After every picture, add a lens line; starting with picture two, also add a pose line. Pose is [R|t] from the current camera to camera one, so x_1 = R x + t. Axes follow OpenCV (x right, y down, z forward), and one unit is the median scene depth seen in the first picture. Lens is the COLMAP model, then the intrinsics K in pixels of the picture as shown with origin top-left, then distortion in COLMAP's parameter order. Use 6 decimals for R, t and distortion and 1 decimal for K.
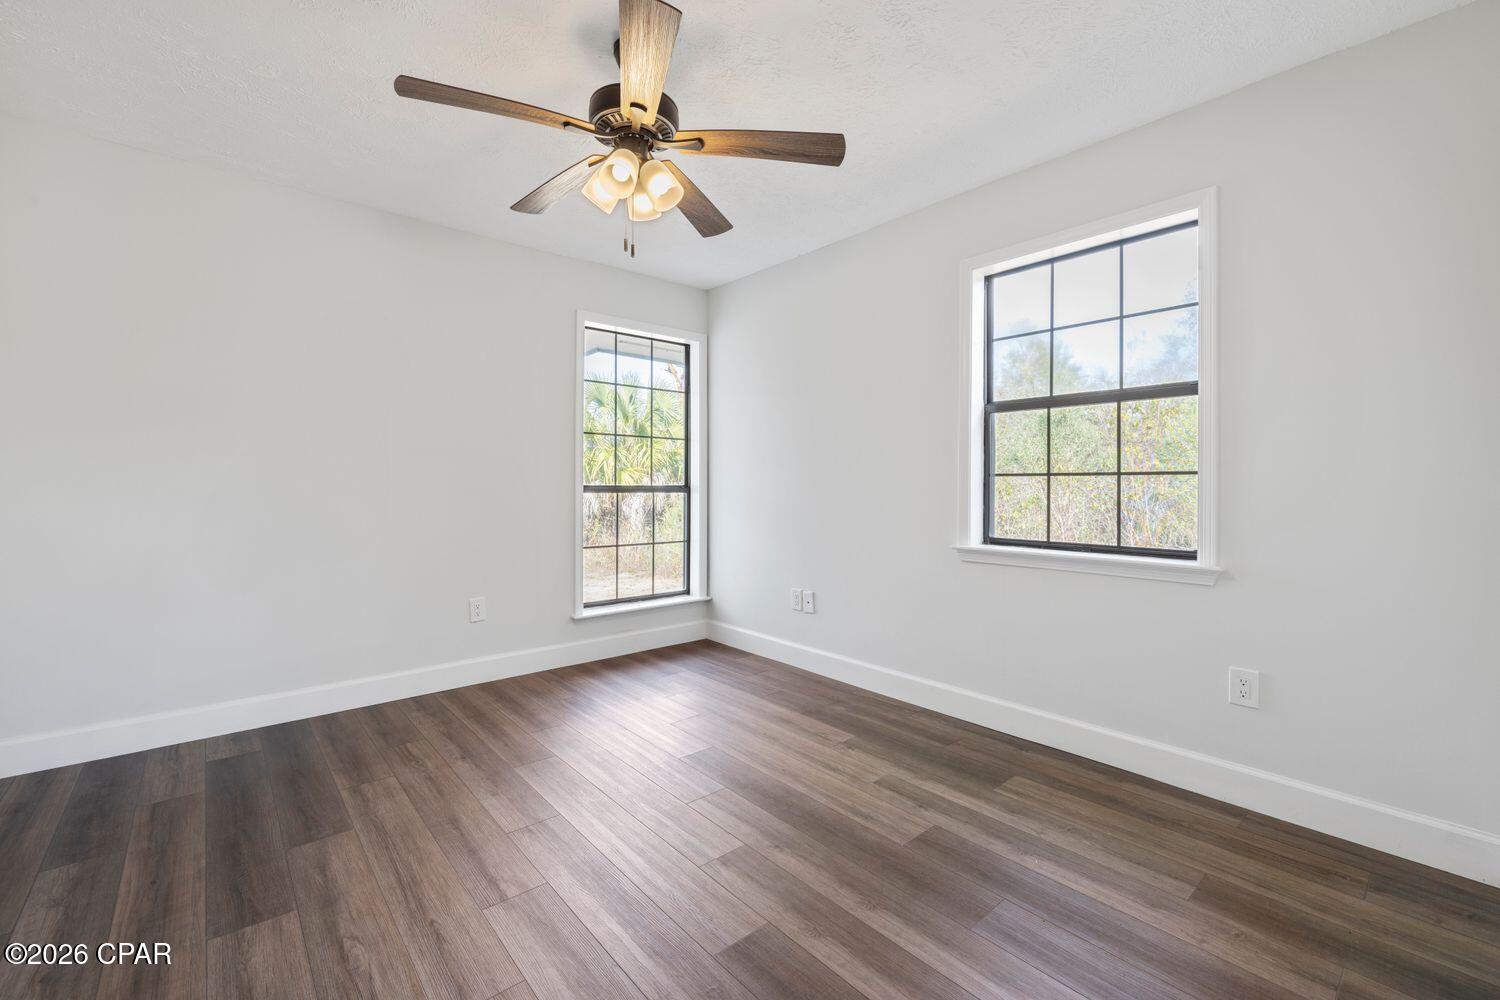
lens RADIAL K [[660.8, 0, 747.6], [0, 660.8, 488.1], [0, 0, 1]] dist [0.000199, -0.000083]
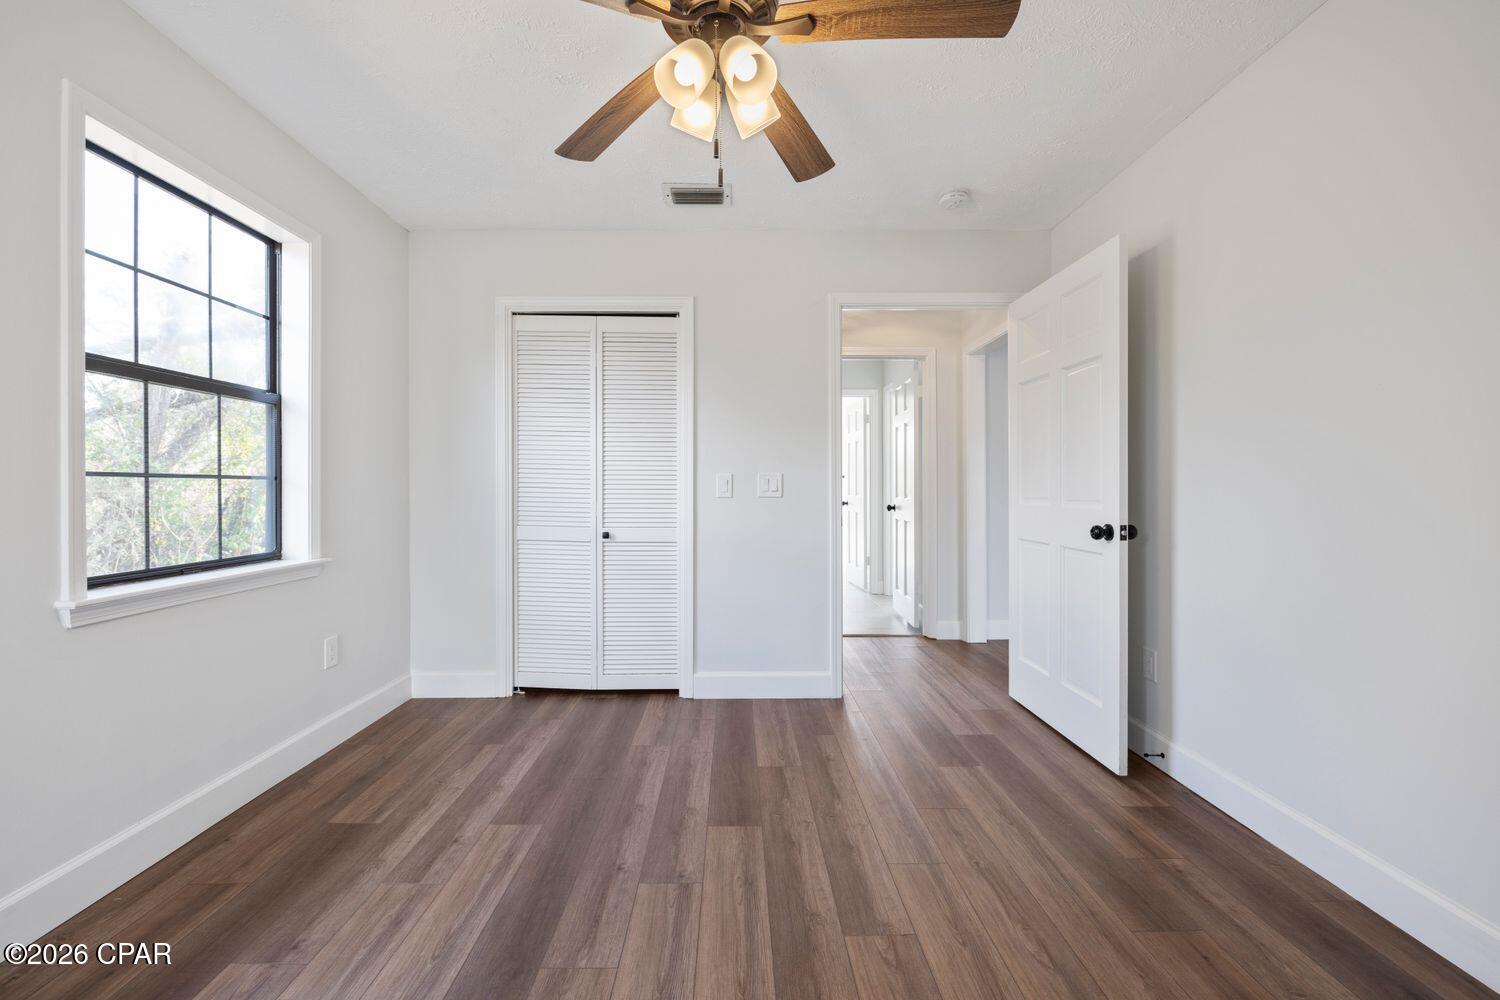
lens RADIAL K [[660.8, 0, 747.6], [0, 660.8, 488.1], [0, 0, 1]] dist [0.000199, -0.000083]
pose [[-0.785552, -0.003222, 0.618788, -0.599016], [0.001446, 0.999974, 0.007042, -0.012170], [-0.618794, 0.006427, -0.785527, 1.416259]]
